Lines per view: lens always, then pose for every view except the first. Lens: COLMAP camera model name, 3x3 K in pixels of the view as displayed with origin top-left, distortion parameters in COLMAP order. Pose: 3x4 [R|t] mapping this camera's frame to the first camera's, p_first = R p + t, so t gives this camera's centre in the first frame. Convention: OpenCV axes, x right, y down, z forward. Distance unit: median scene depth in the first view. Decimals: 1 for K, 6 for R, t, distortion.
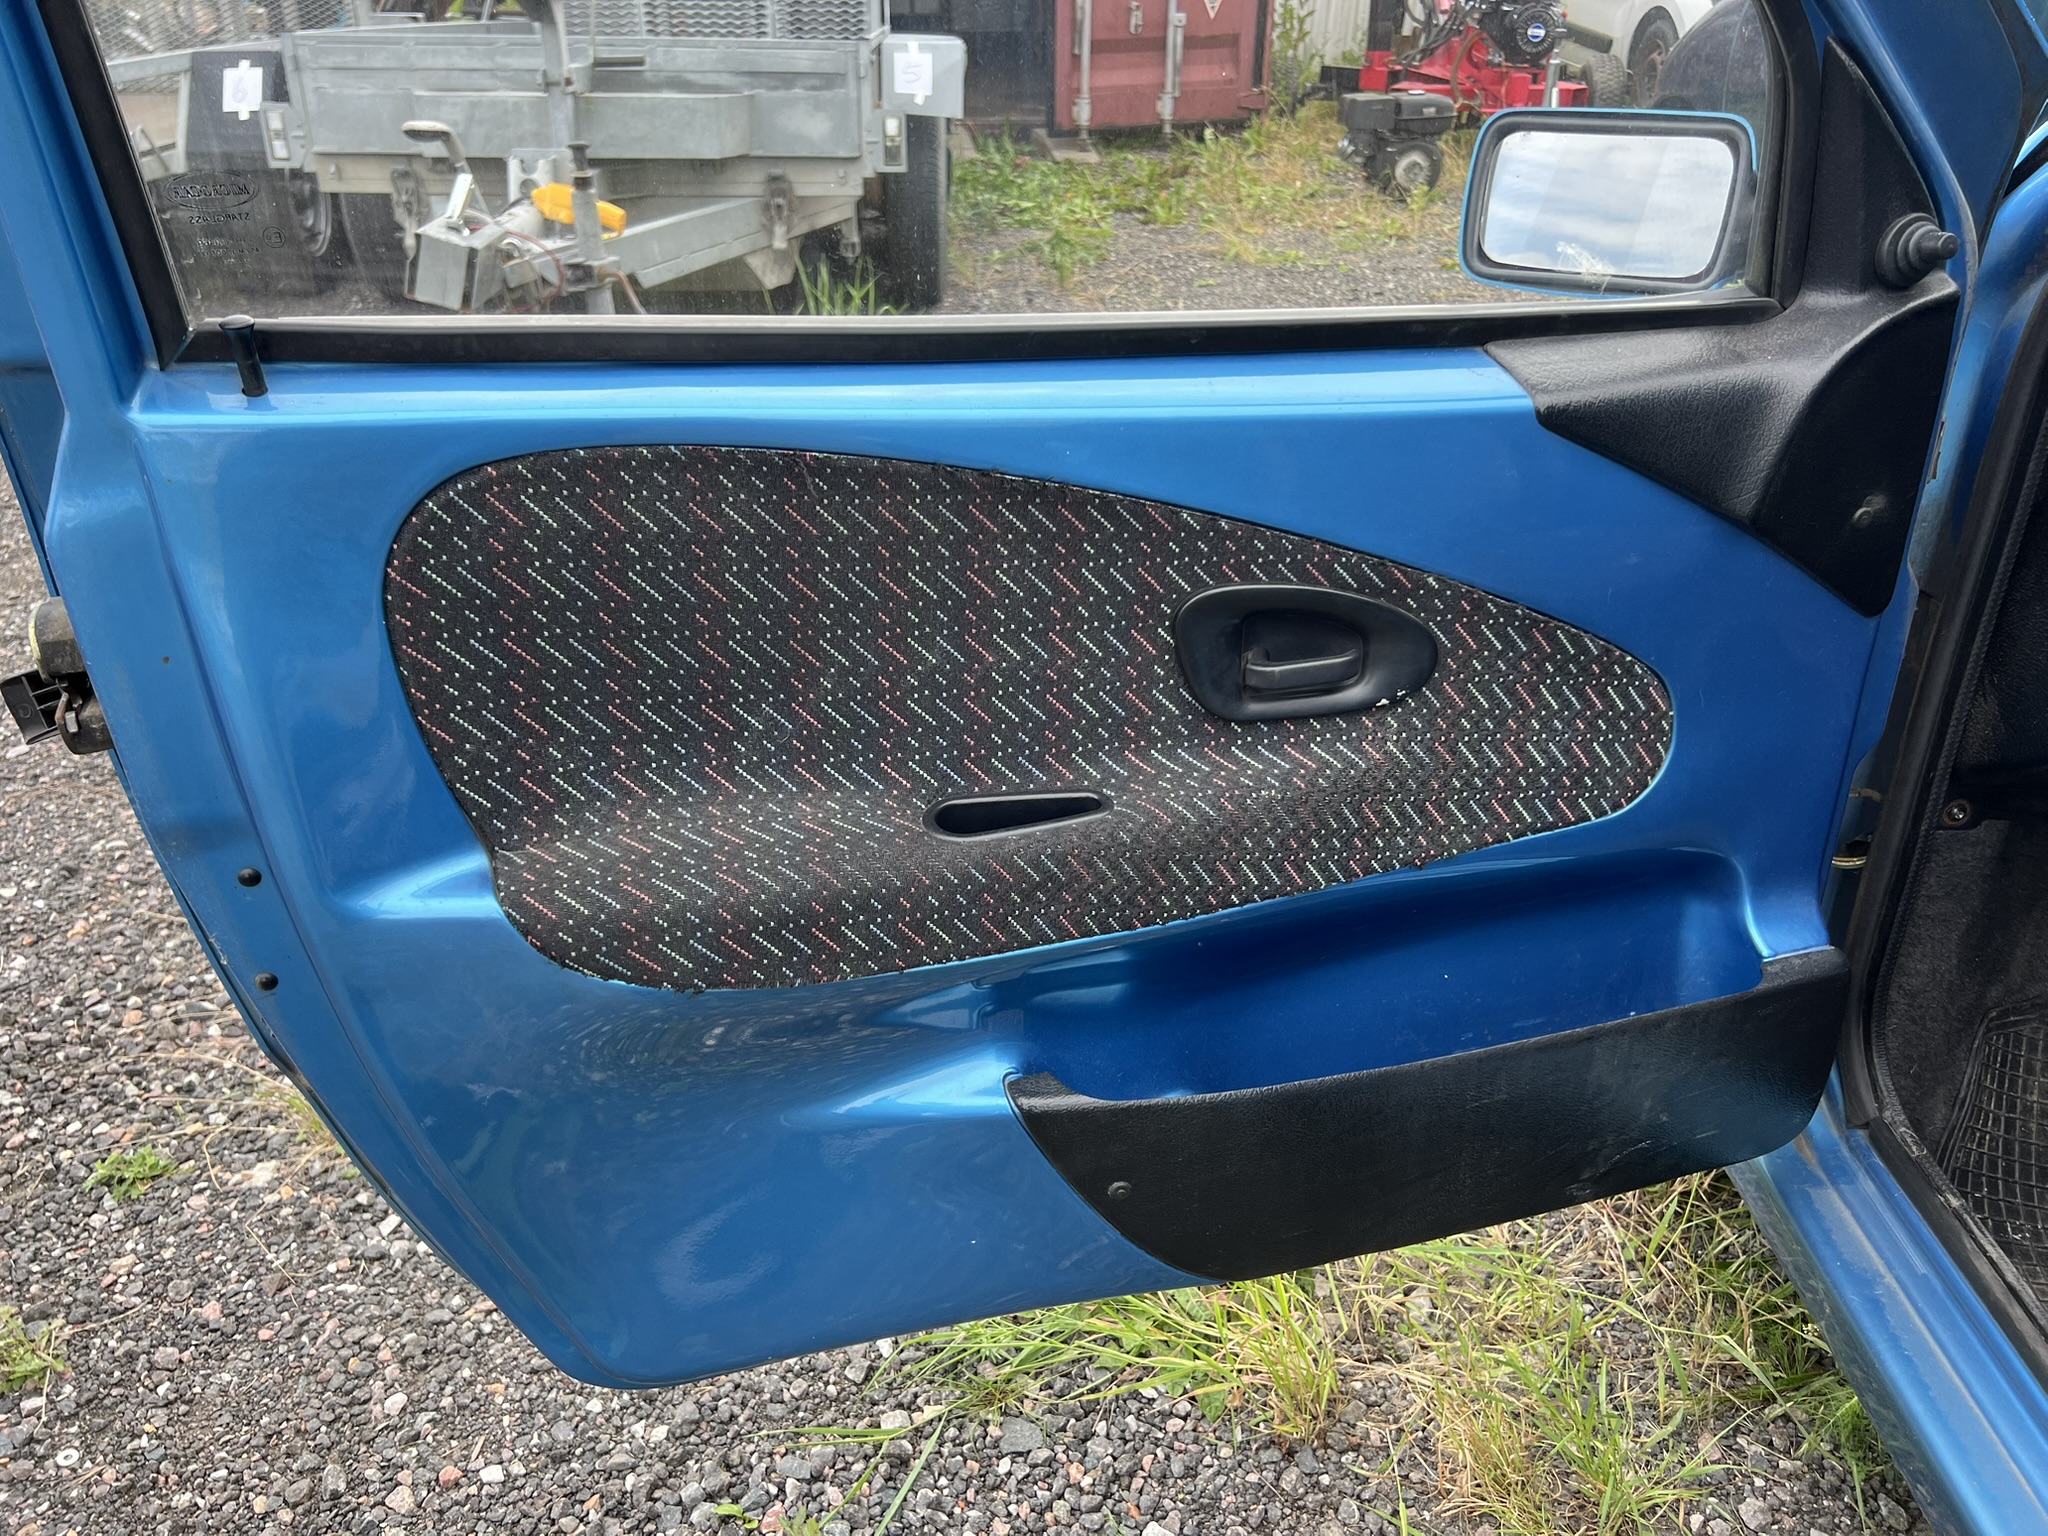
lens RADIAL K [[1566.7, 0, 1024.0], [0, 1566.7, 768.0], [0, 0, 1]] dist [0.048659, -0.070731]
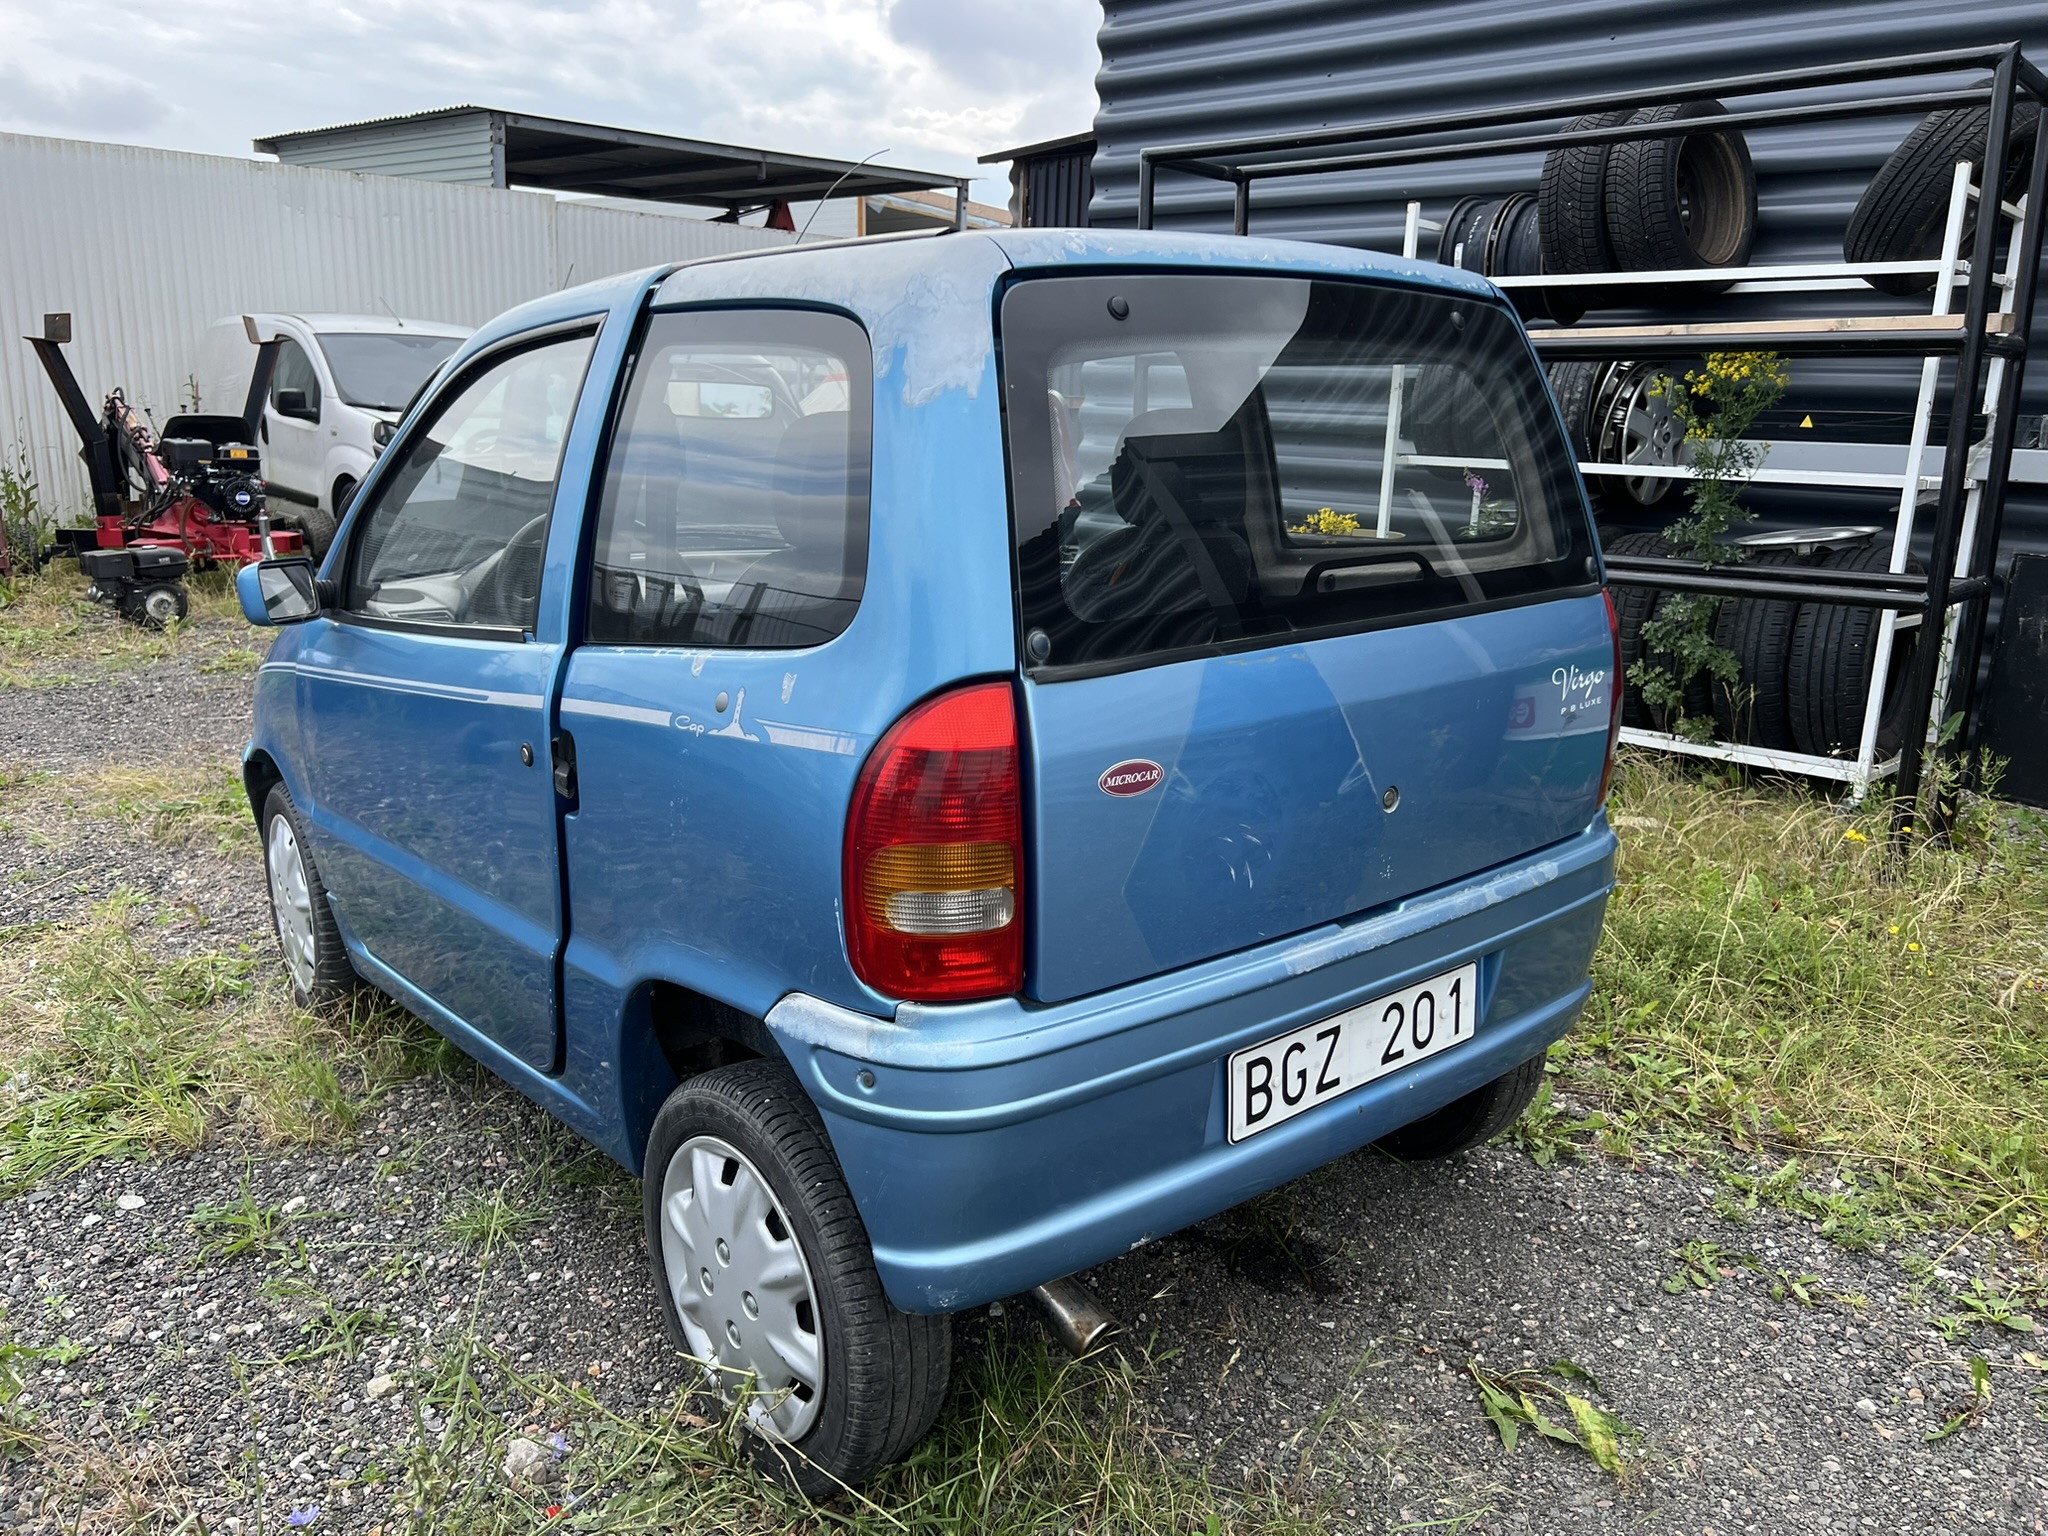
lens RADIAL K [[1538.7, 0, 1020.6], [0, 1538.7, 787.6], [0, 0, 1]] dist [0.079226, -0.098166]
pose [[0.753481, -0.166915, 0.635929, -0.043908], [0.312572, 0.941880, -0.123132, 0.106406], [-0.578416, 0.291551, 0.761862, -0.255187]]
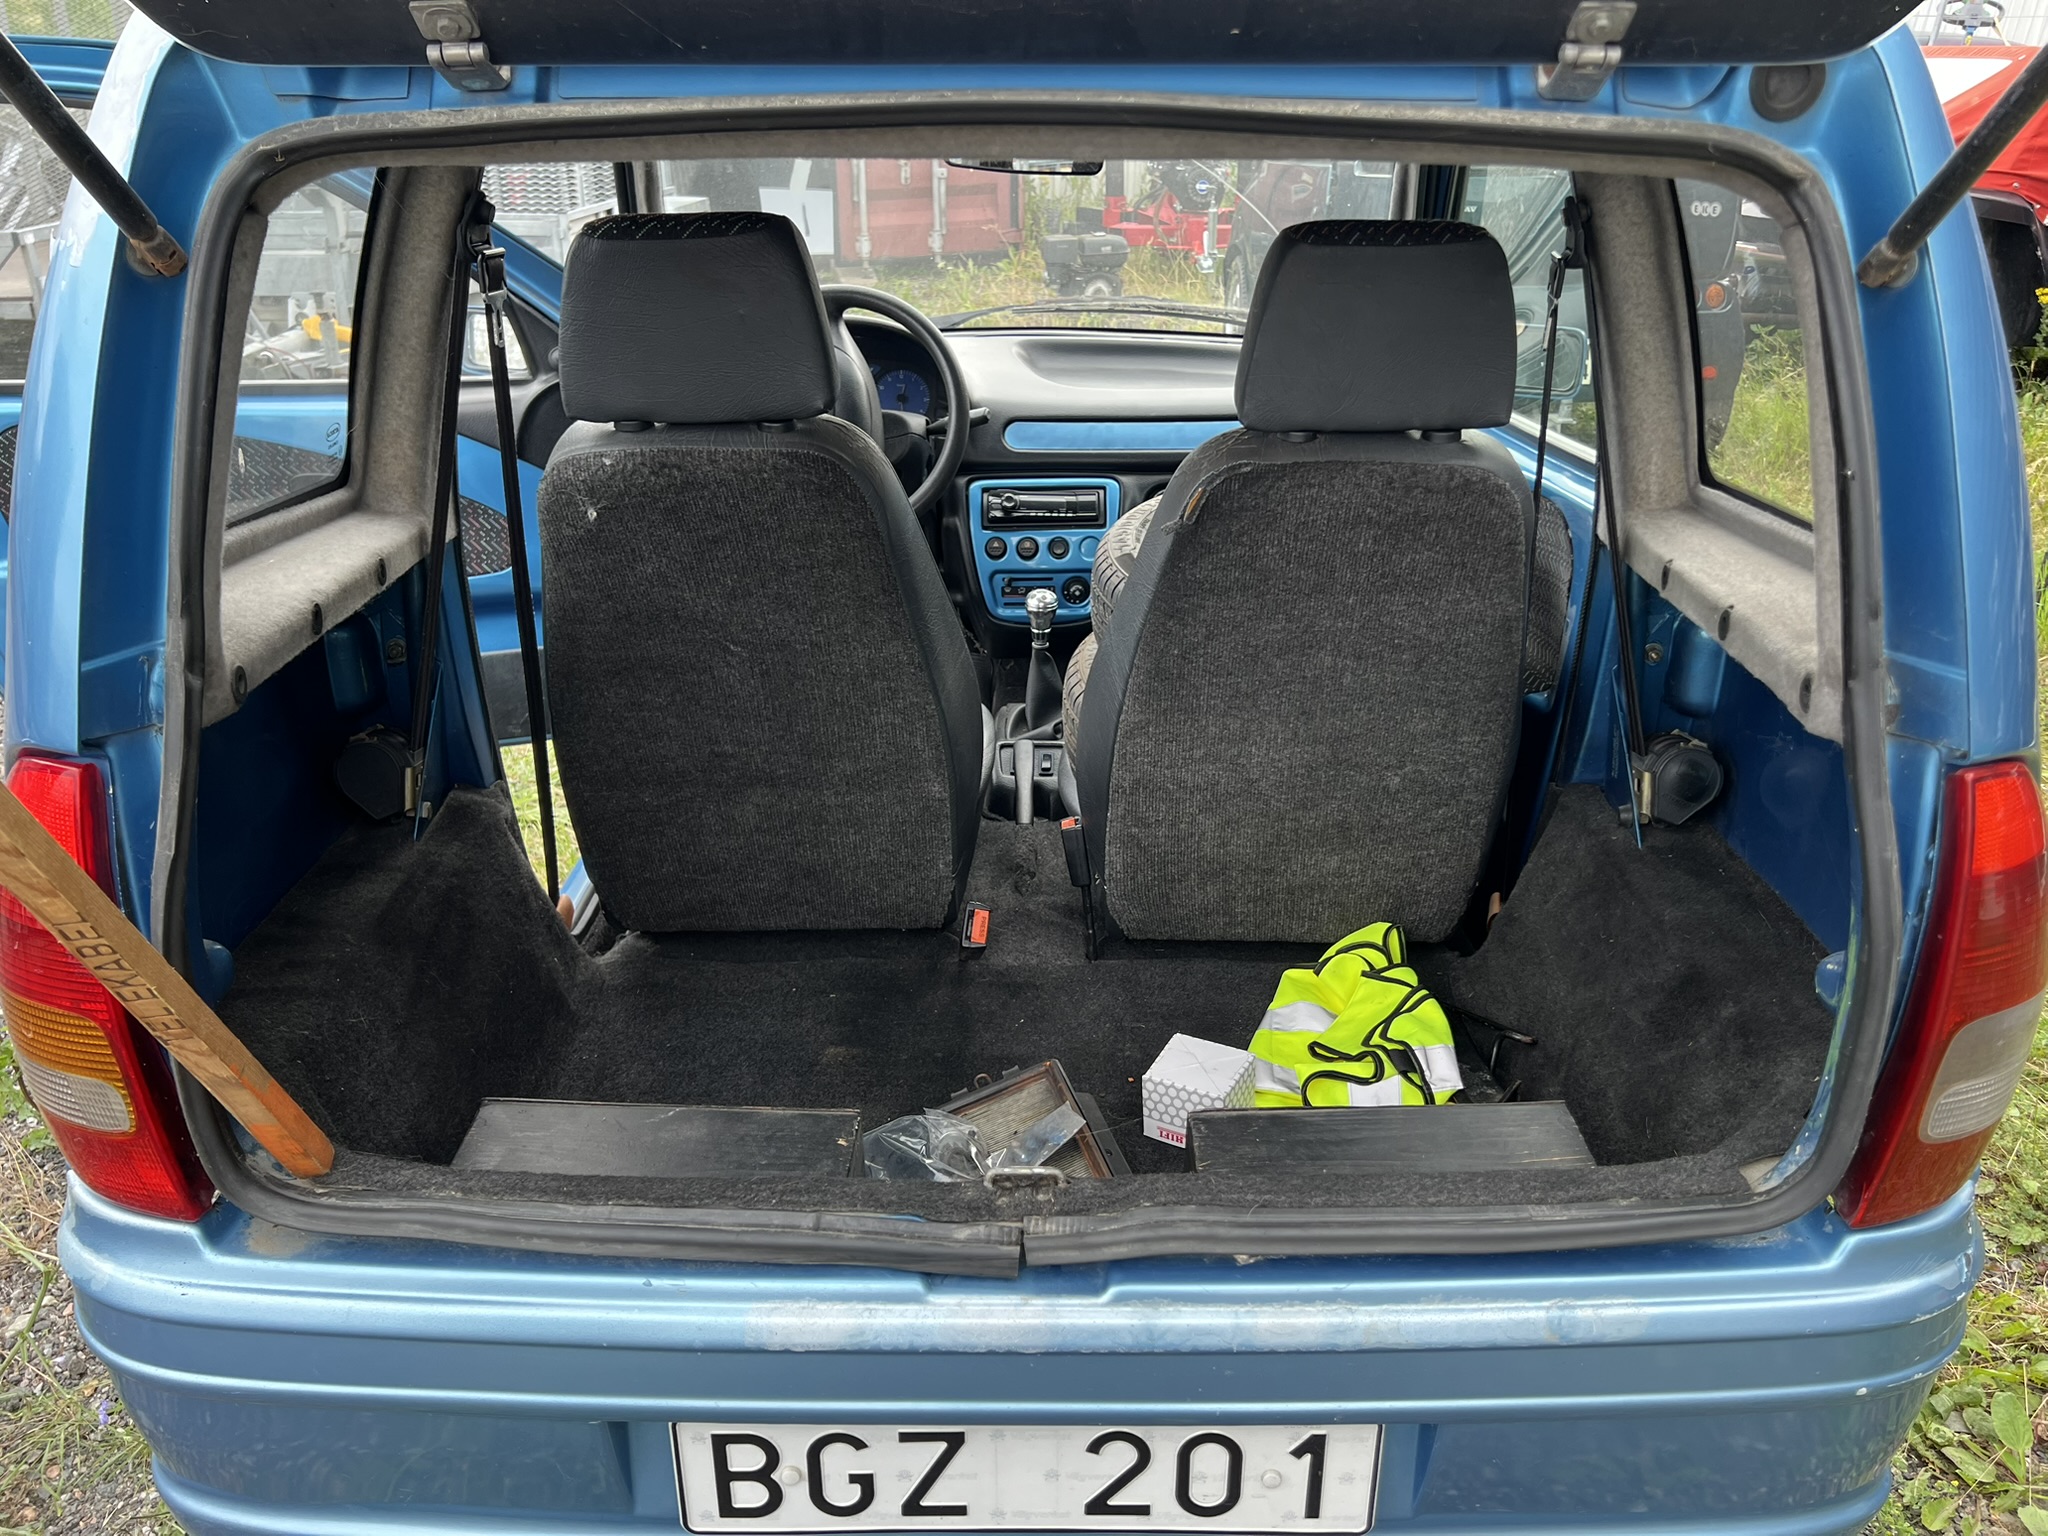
lens RADIAL K [[1551.7, 0, 1046.2], [0, 1551.7, 813.0], [0, 0, 1]] dist [0.005293, -0.005873]
pose [[0.999836, -0.008532, 0.015964, 0.173206], [0.009041, 0.999445, -0.032065, 0.073613], [-0.015681, 0.032204, 0.999358, -0.222329]]
